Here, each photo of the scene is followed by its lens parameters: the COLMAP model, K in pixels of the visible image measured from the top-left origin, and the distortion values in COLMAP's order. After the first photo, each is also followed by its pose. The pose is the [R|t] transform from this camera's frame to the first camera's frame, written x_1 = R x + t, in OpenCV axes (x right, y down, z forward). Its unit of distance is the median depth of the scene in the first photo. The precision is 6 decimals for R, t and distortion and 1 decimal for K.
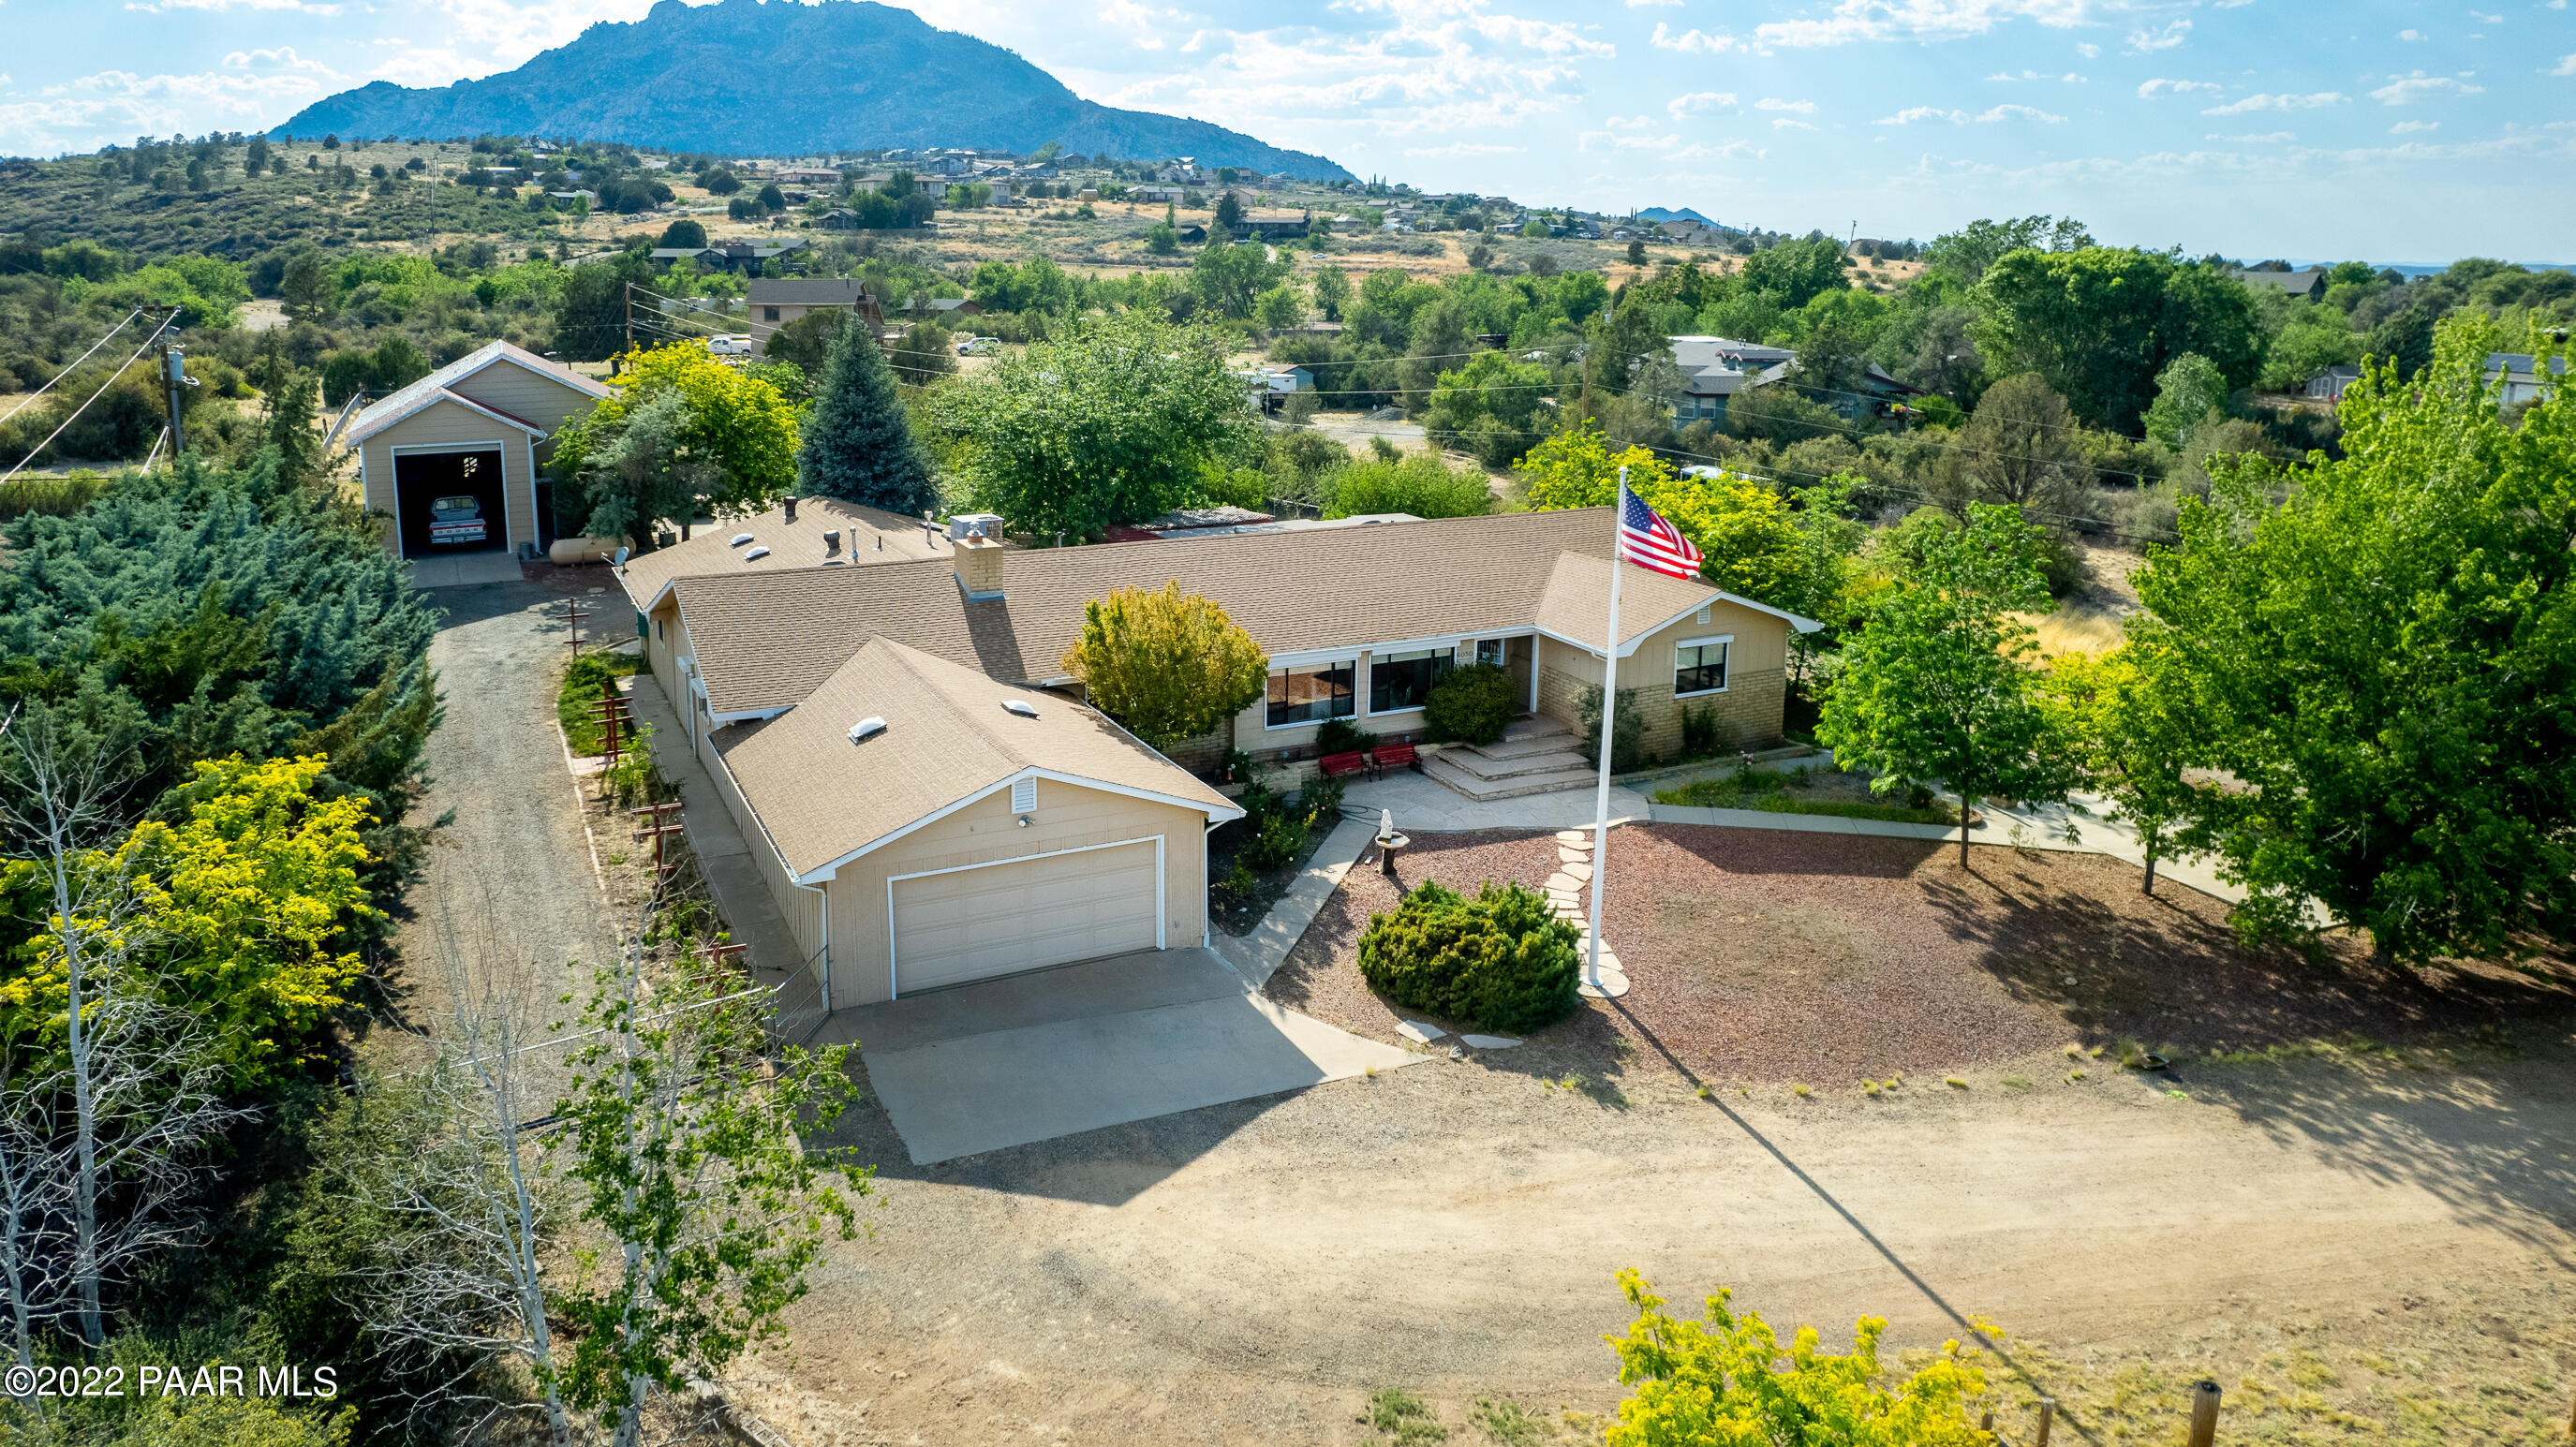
lens RADIAL K [[1707.3, 0, 1280.2], [0, 1707.3, 598.9], [0, 0, 1]] dist [-0.088569, 0.101151]
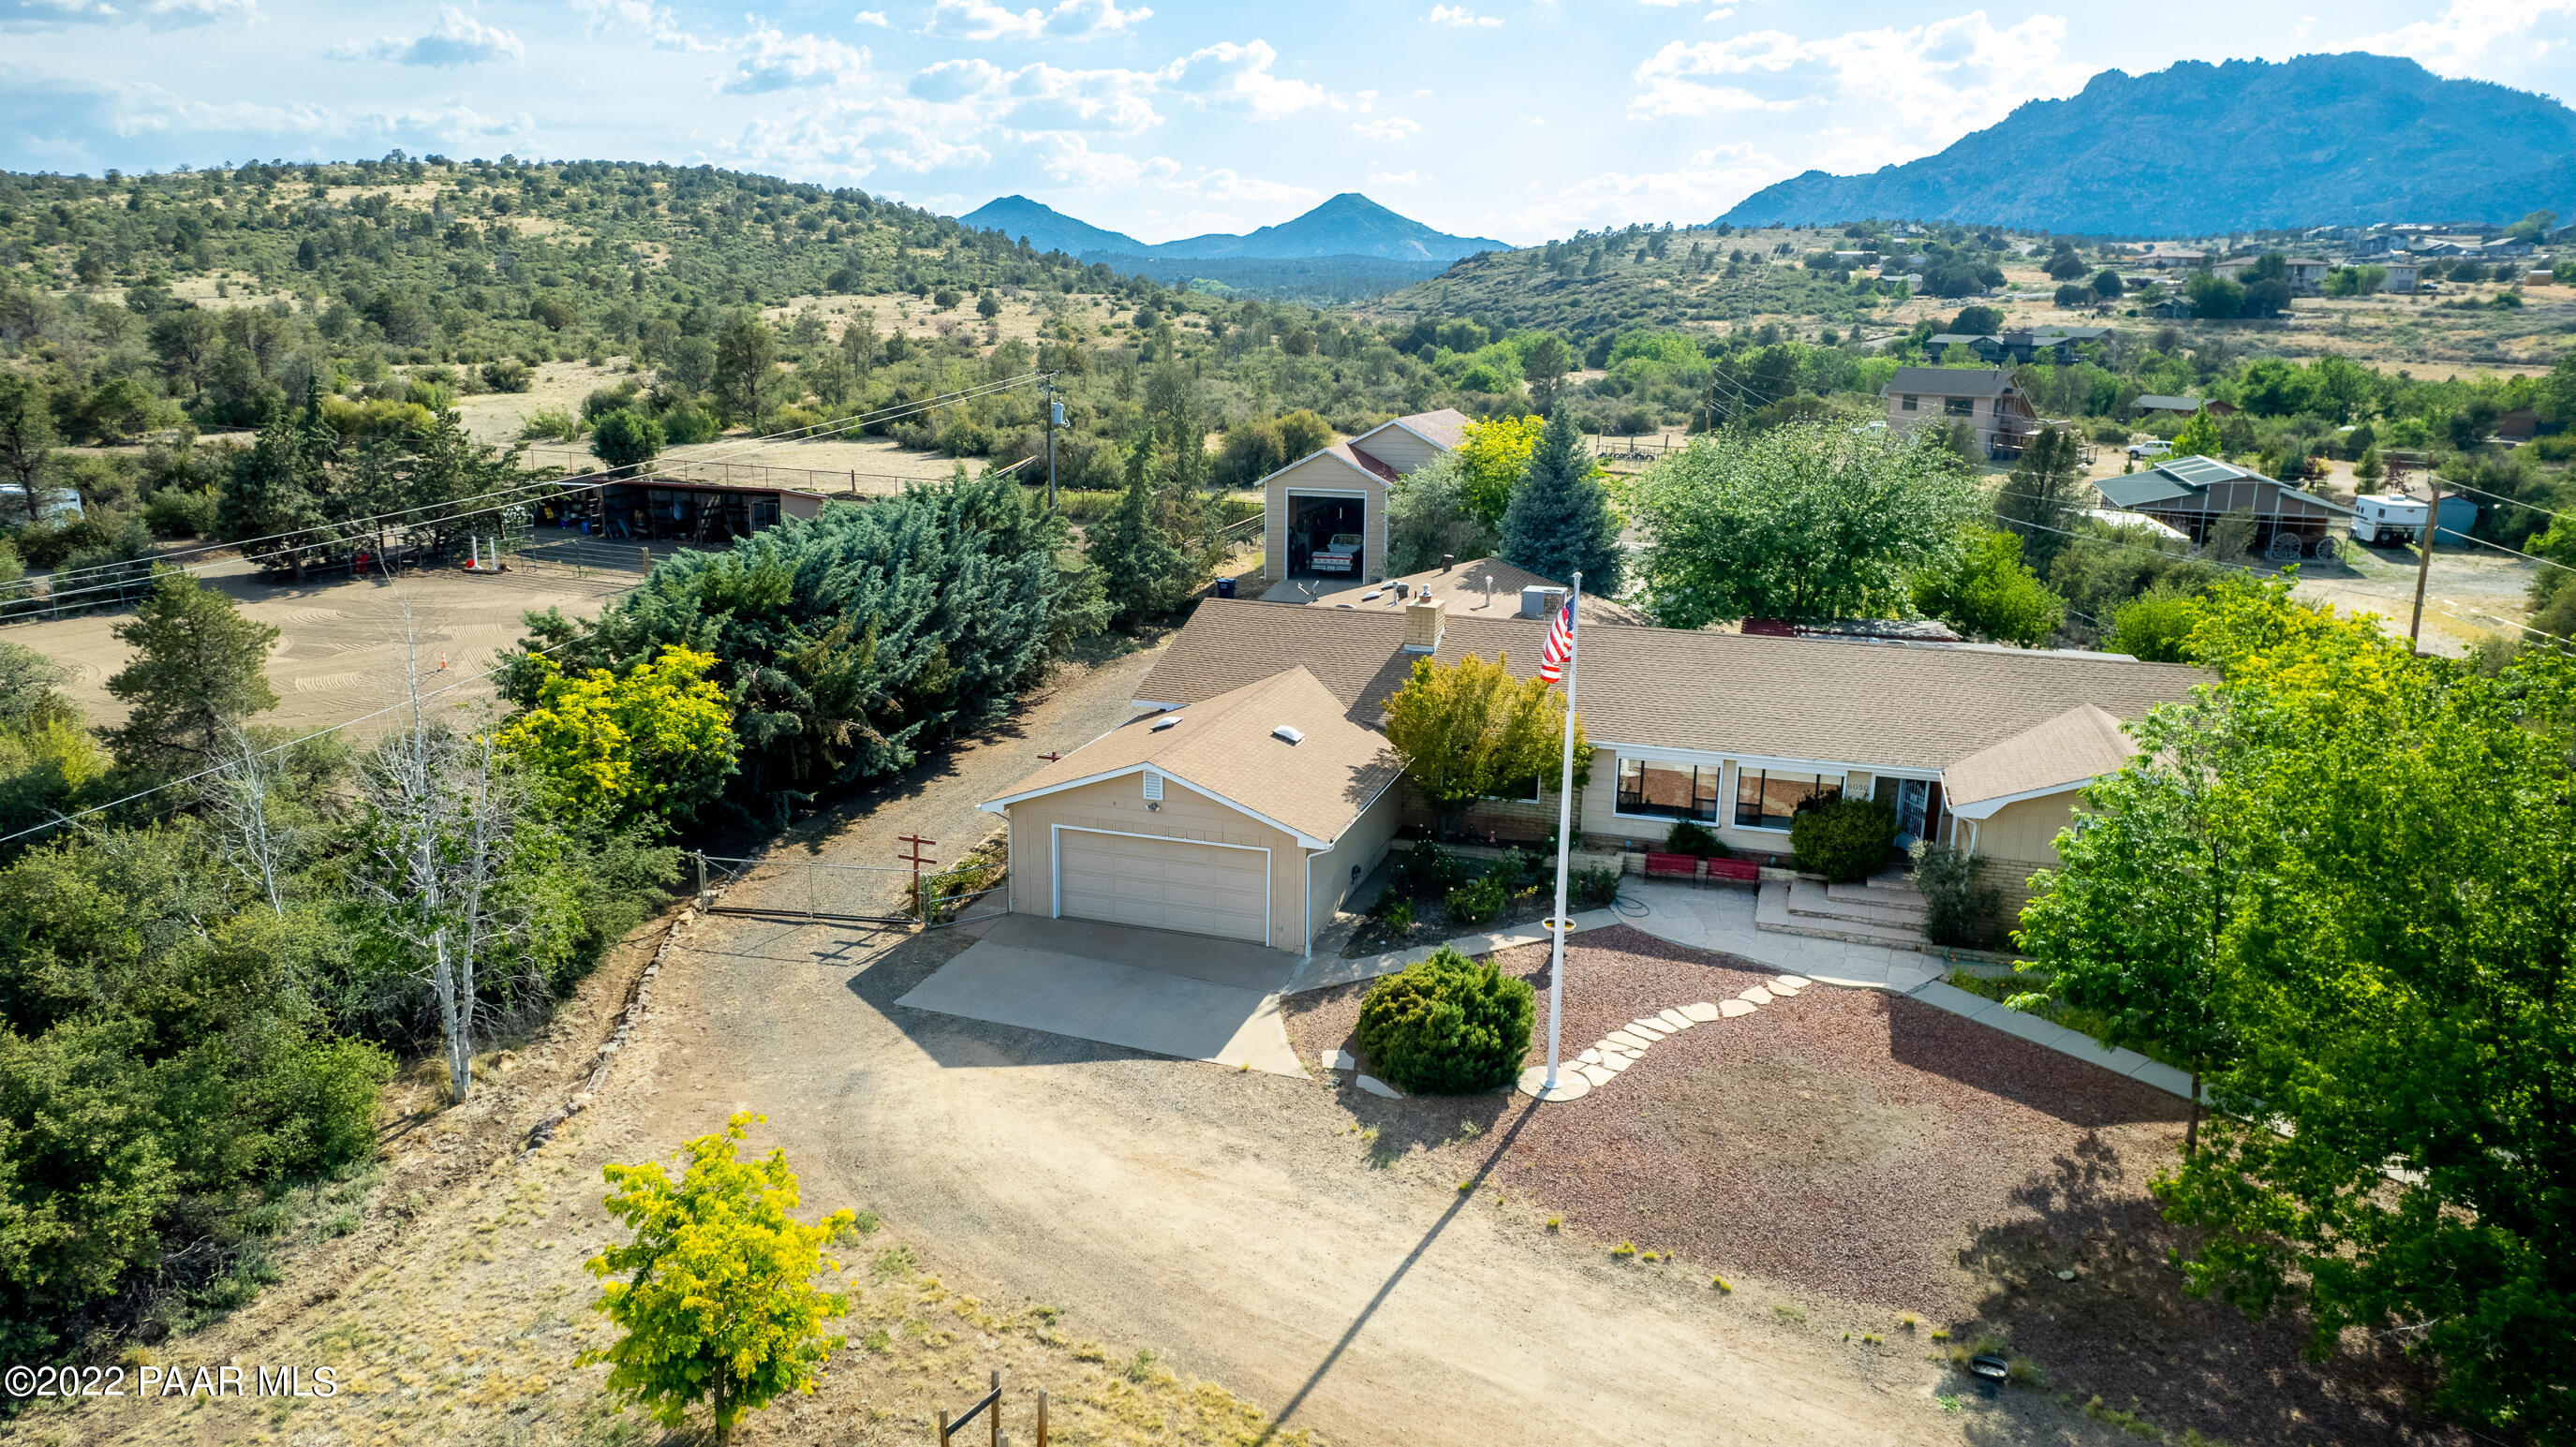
lens RADIAL K [[1714.6, 0, 1288.0], [0, 1714.6, 723.5], [0, 0, 1]] dist [-0.084354, 0.084116]
pose [[0.712271, 0.166148, -0.681957, 0.501345], [-0.150492, 0.985135, 0.082831, -0.031618], [0.685582, 0.043631, 0.726687, 0.099931]]
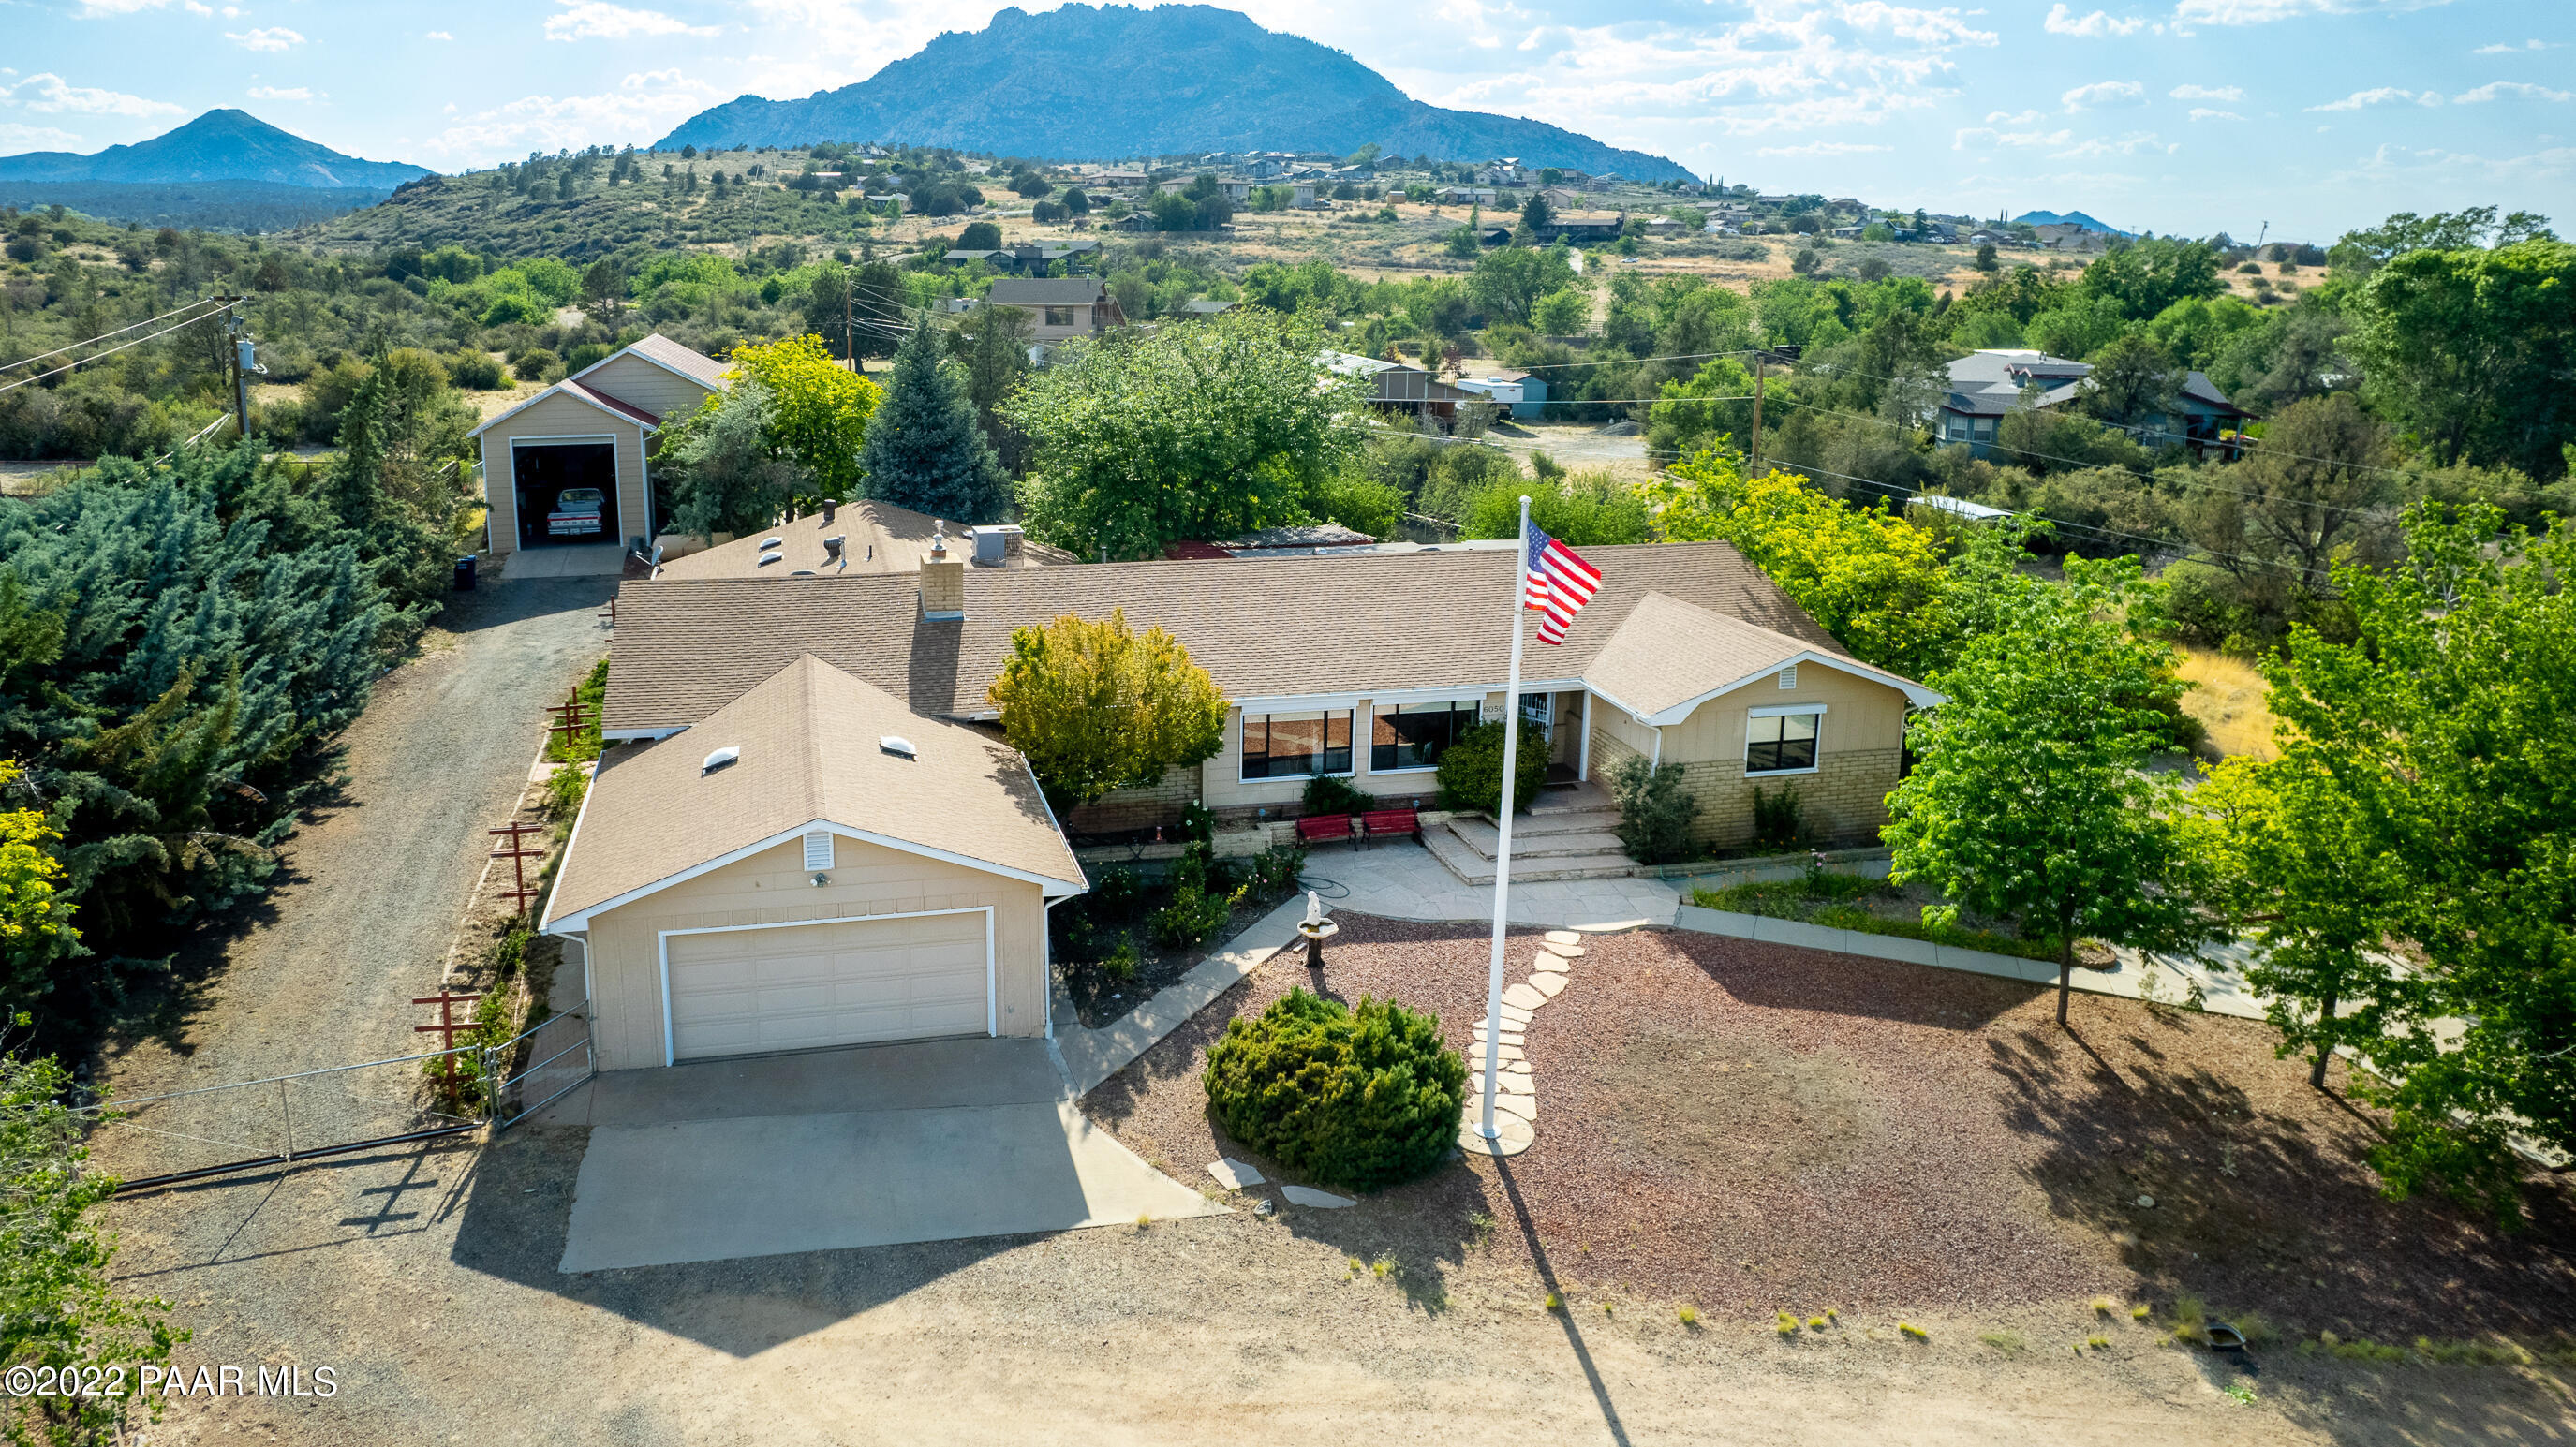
lens RADIAL K [[1730.3, 0, 1189.3], [0, 1730.3, 640.7], [0, 0, 1]] dist [-0.082472, 0.074889]
pose [[0.971272, 0.049498, -0.232769, 0.154654], [-0.045333, 0.998702, 0.023213, -0.014442], [0.233616, -0.011994, 0.972255, 0.118660]]
